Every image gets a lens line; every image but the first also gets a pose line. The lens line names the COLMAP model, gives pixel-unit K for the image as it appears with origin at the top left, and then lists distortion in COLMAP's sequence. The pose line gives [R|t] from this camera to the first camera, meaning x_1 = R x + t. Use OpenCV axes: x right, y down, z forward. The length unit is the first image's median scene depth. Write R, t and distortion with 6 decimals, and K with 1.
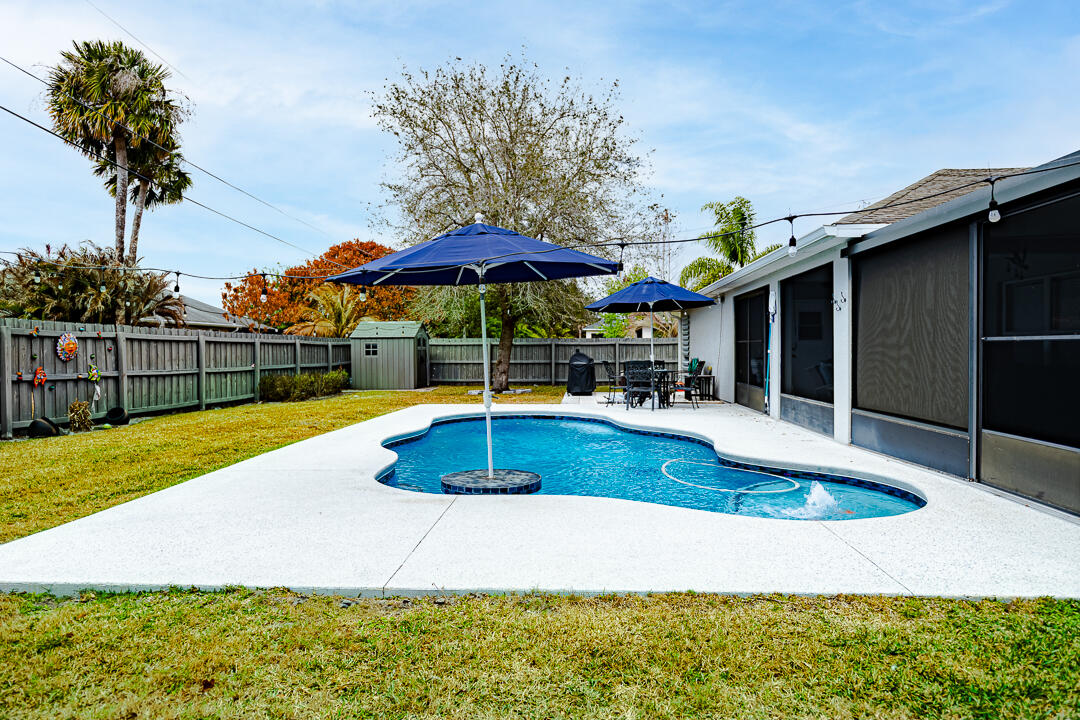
lens RADIAL K [[664.8, 0, 540.0], [0, 664.8, 360.0], [0, 0, 1]] dist [-0.005876, -0.000627]
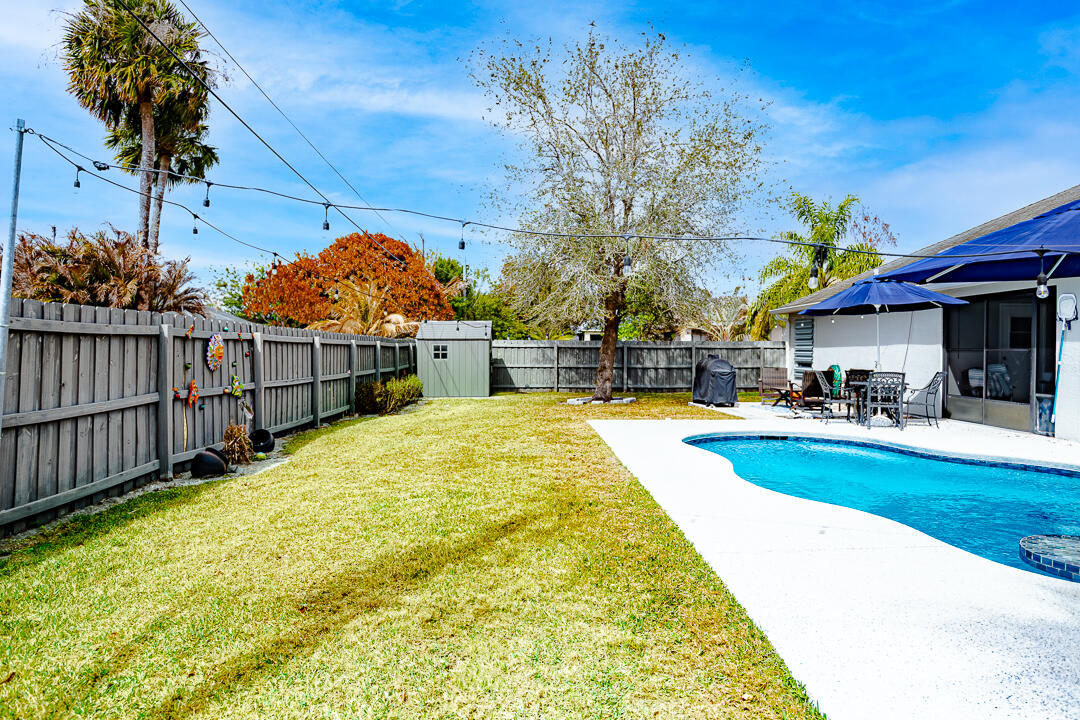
lens RADIAL K [[654.2, 0, 540.0], [0, 654.2, 360.0], [0, 0, 1]] dist [-0.016199, -0.000116]
pose [[0.994788, 0.006062, 0.101788, -0.270162], [-0.006212, 0.999980, 0.001157, -0.008800], [-0.101779, -0.001783, 0.994805, 0.144077]]
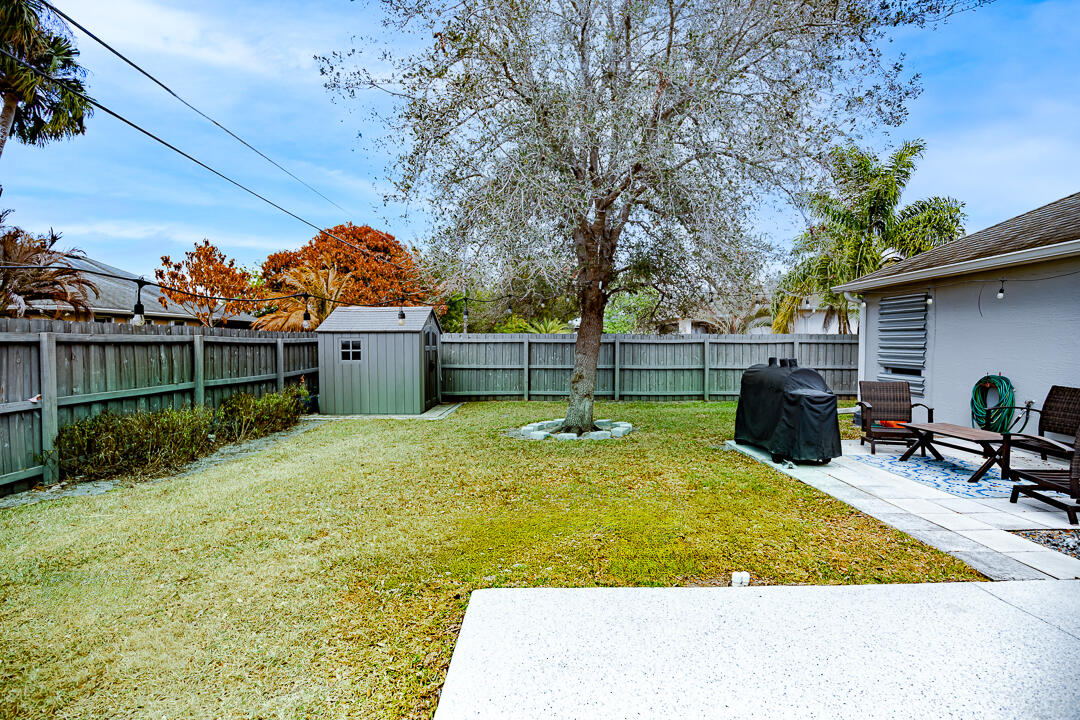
lens RADIAL K [[495.1, 0, 539.4], [0, 495.1, 350.3], [0, 0, 1]] dist [-0.036617, 0.000419]
pose [[0.997632, 0.003865, 0.068673, -0.139606], [-0.004021, 0.999990, 0.002124, -0.022539], [-0.068664, -0.002395, 0.997637, 0.674511]]
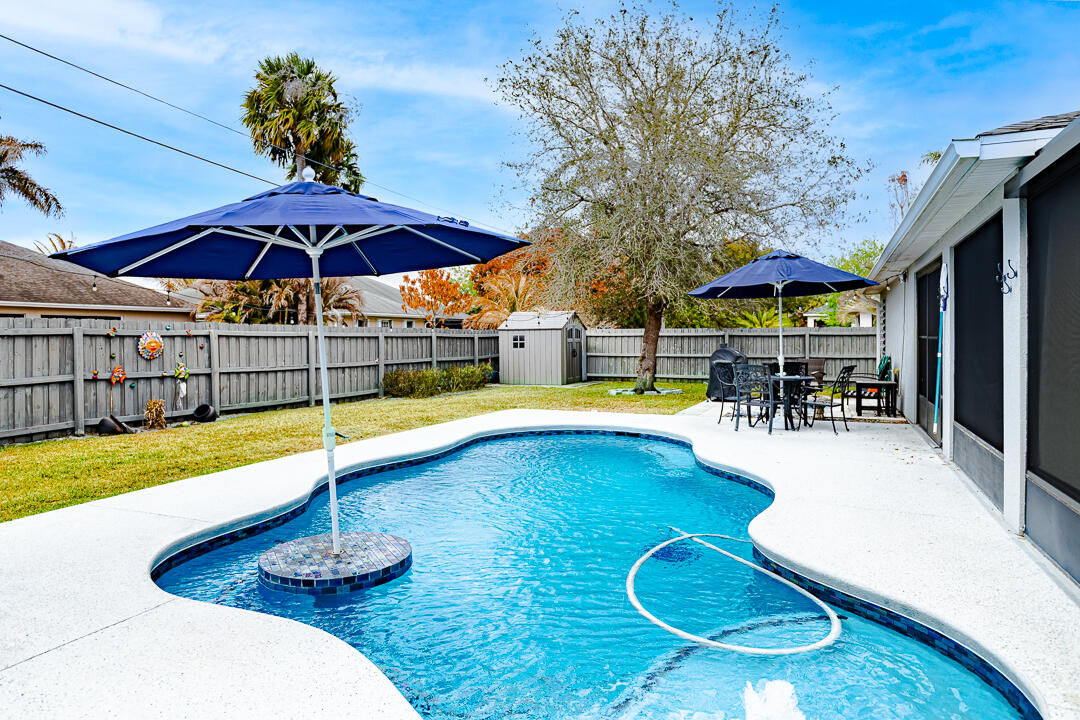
lens RADIAL K [[670.5, 0, 536.6], [0, 670.5, 343.8], [0, 0, 1]] dist [-0.013002, -0.000403]
pose [[0.936292, 0.001993, -0.351217, 0.131499], [-0.003081, 0.999992, -0.002539, -0.013547], [0.351209, 0.003459, 0.936291, 0.157506]]
